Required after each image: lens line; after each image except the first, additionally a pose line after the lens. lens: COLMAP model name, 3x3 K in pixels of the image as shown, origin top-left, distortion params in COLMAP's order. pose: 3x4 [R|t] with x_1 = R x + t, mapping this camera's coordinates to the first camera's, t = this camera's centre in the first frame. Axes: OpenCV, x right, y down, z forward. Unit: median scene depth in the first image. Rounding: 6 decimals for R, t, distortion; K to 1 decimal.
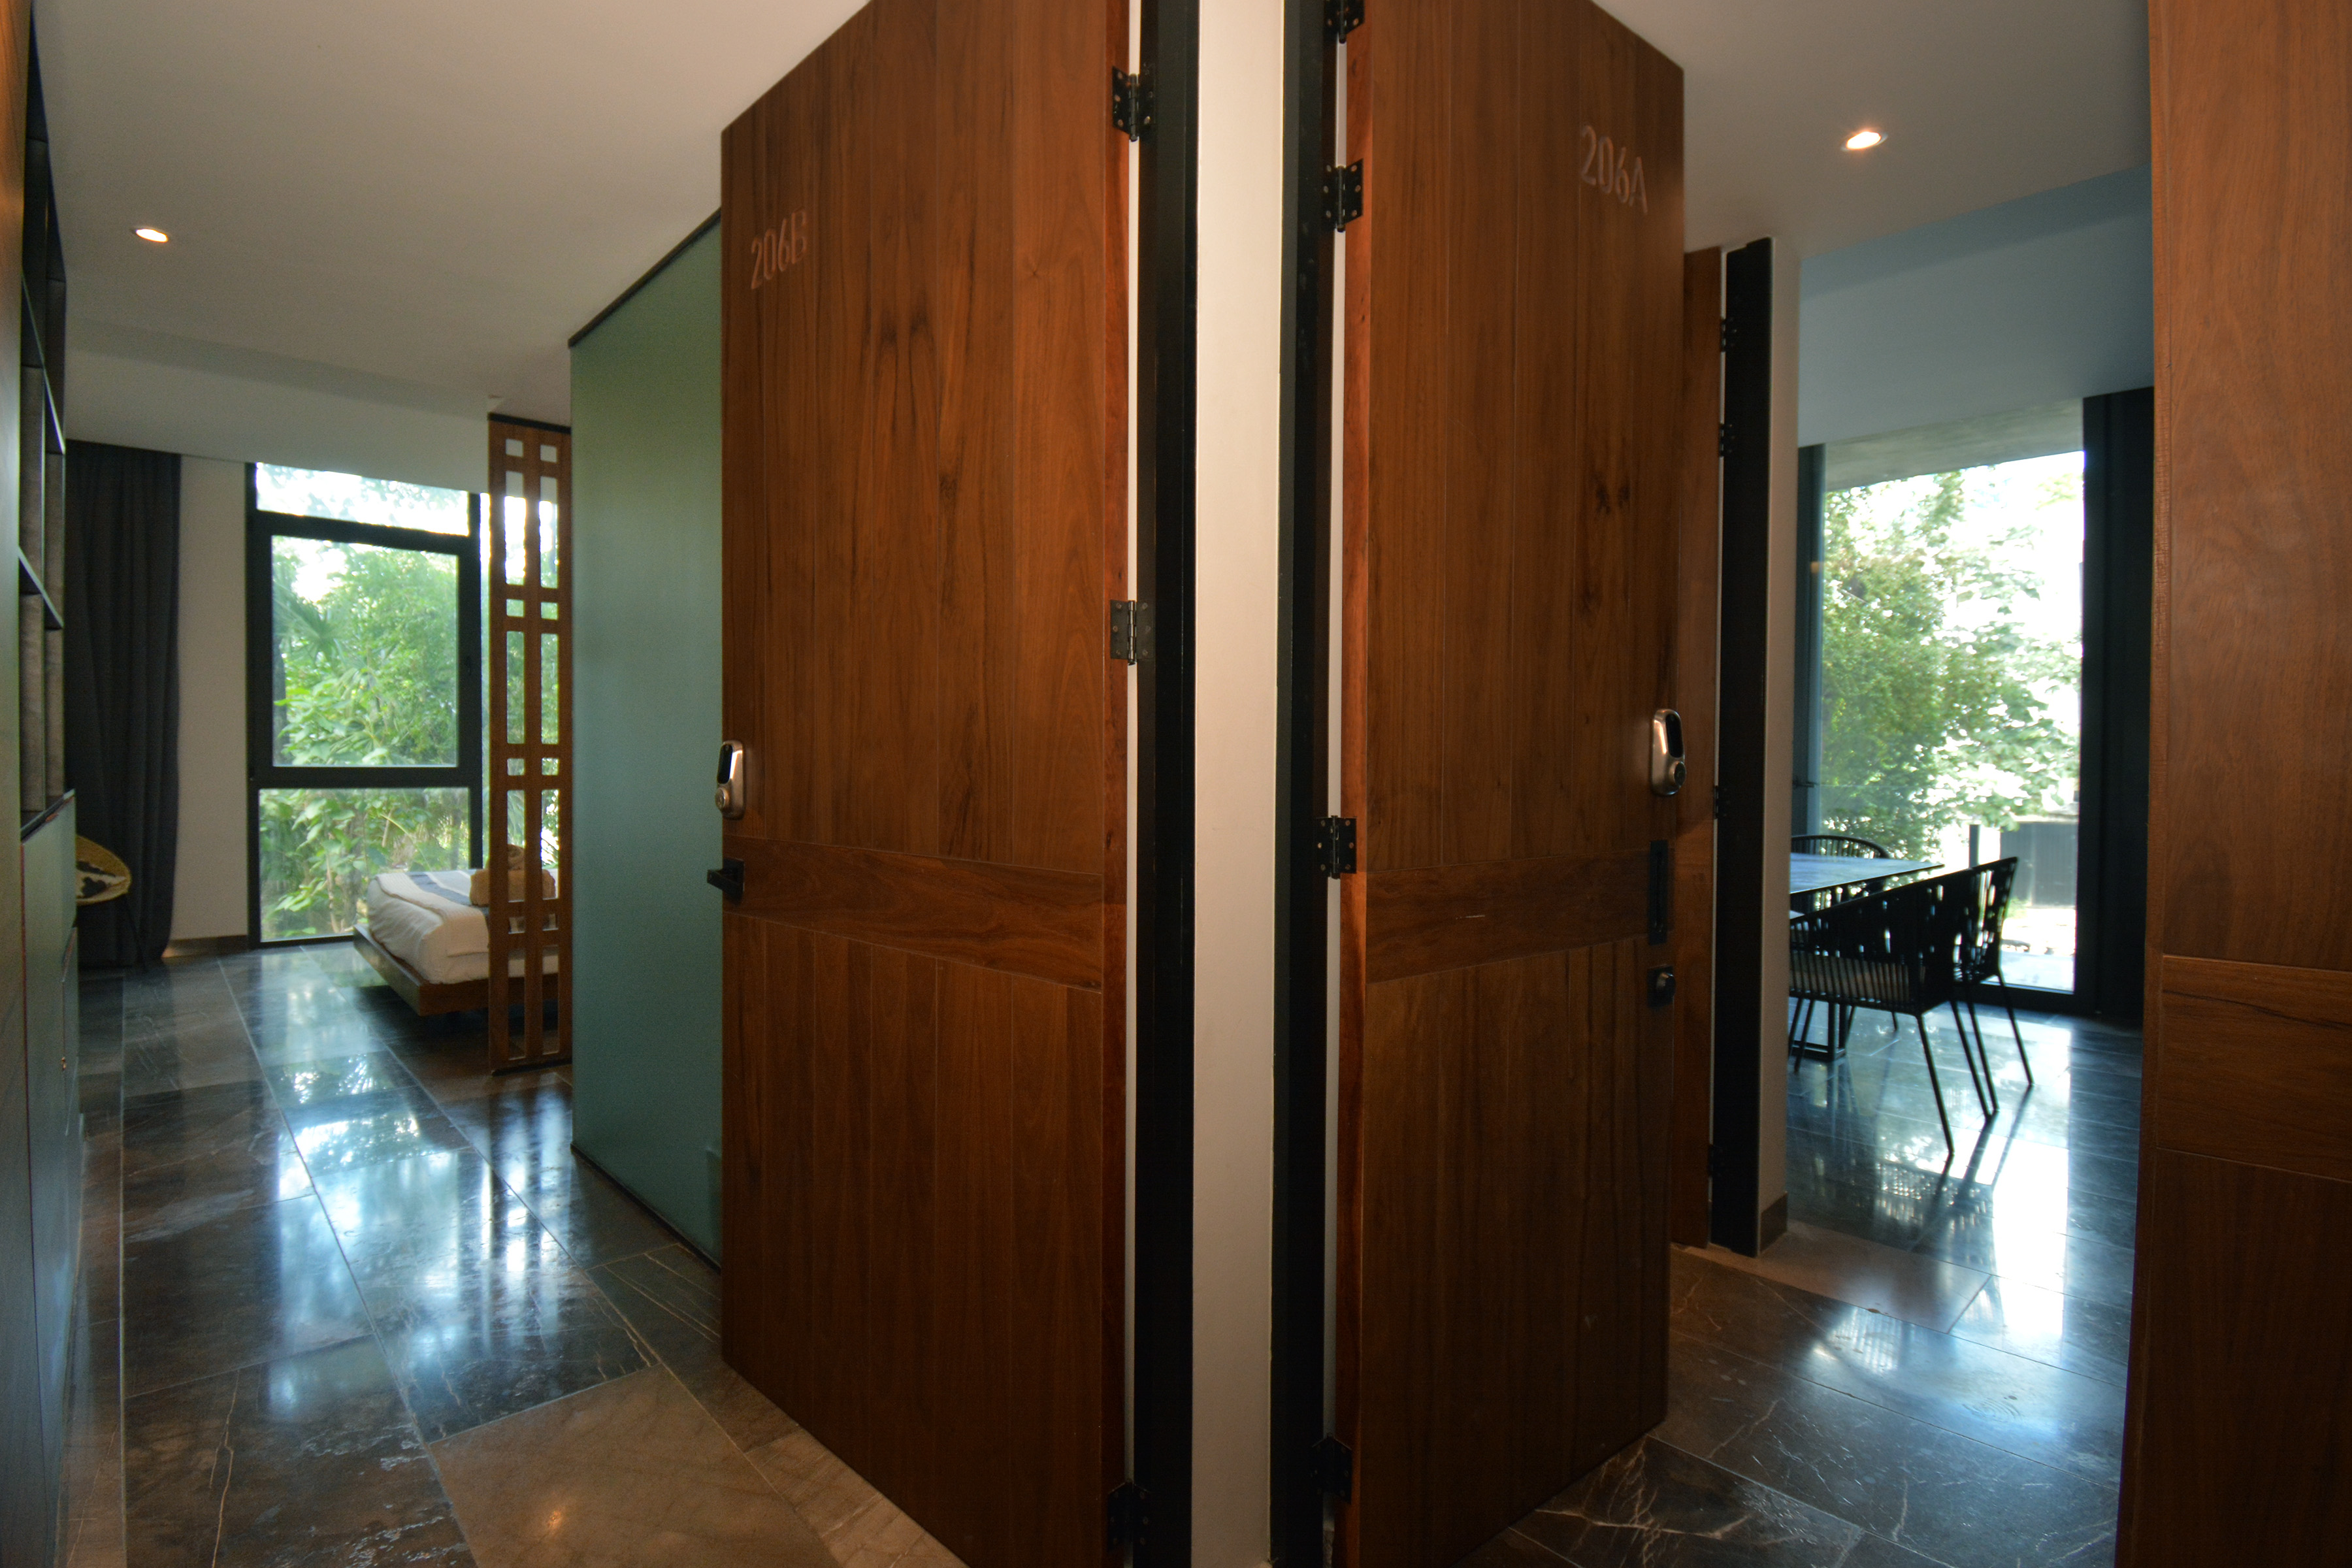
lens RADIAL K [[1140.5, 0, 1203.6], [0, 1140.5, 781.1], [0, 0, 1]] dist [0.001487, -0.017814]
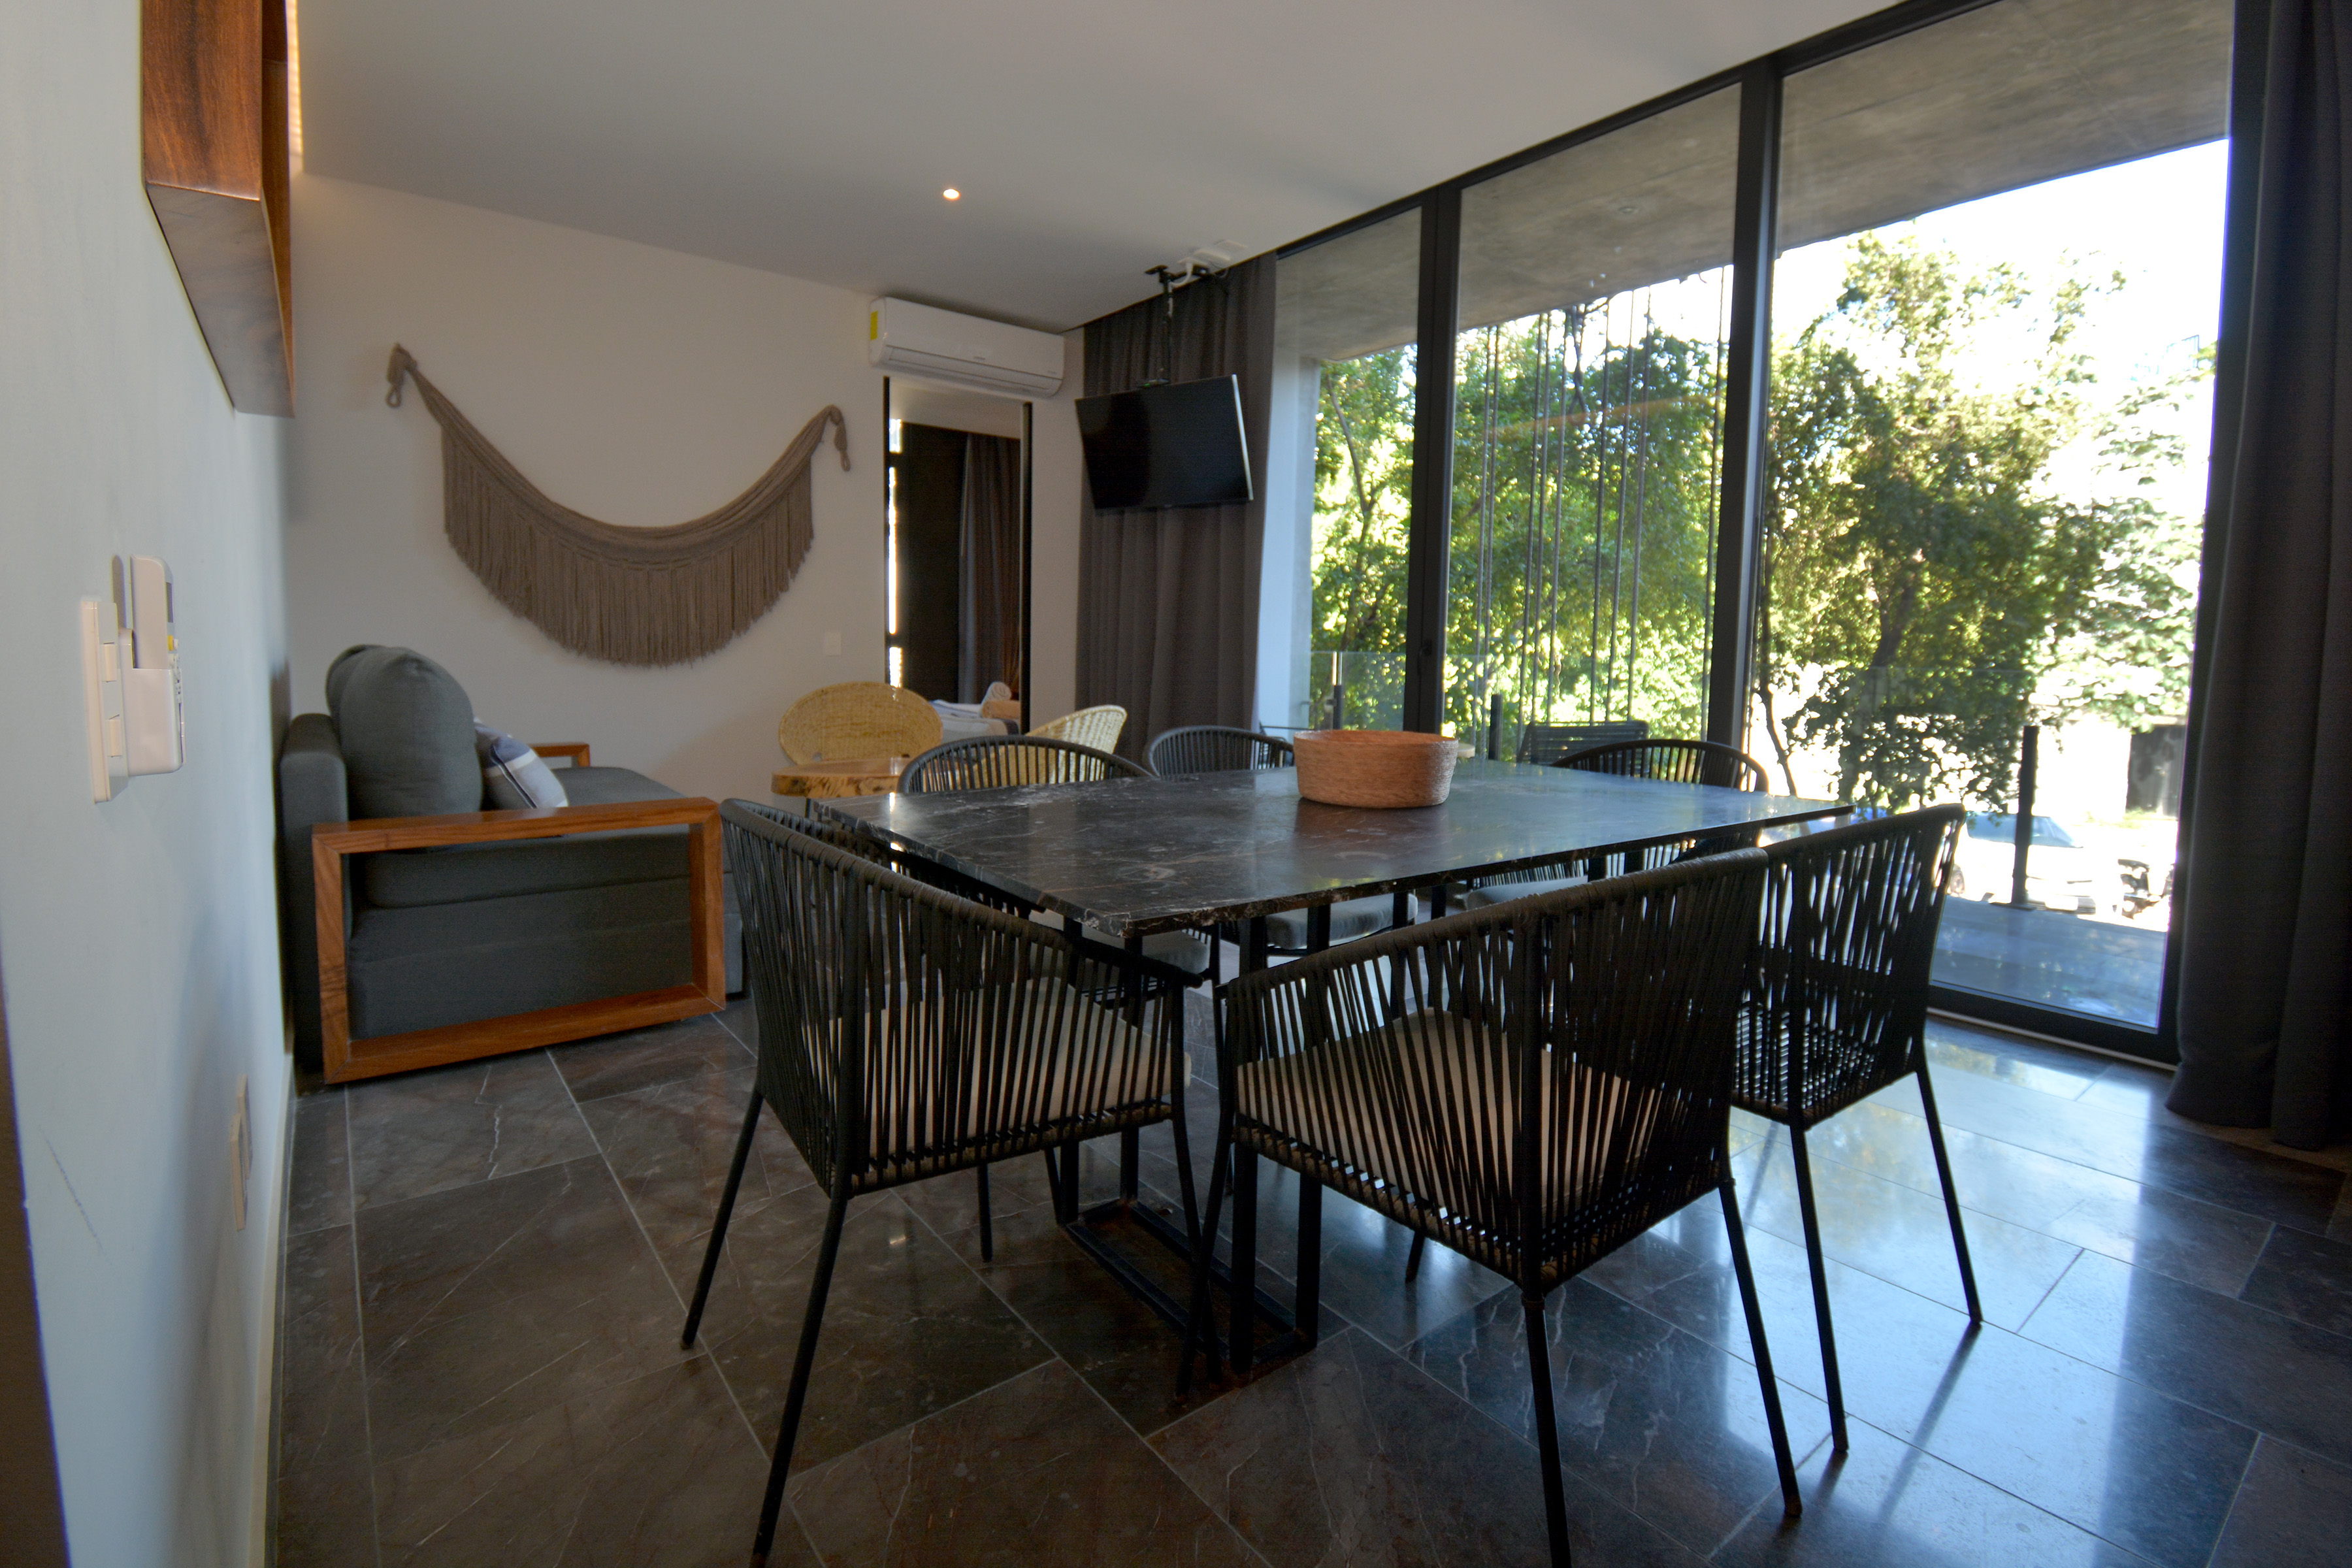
lens RADIAL K [[1099.2, 0, 1181.7], [0, 1099.2, 749.3], [0, 0, 1]] dist [0.025288, -0.031008]
pose [[0.994570, 0.017224, -0.102633, 0.124464], [-0.009899, 0.997394, 0.071461, 0.004708], [0.103597, -0.070057, 0.992149, 0.149998]]
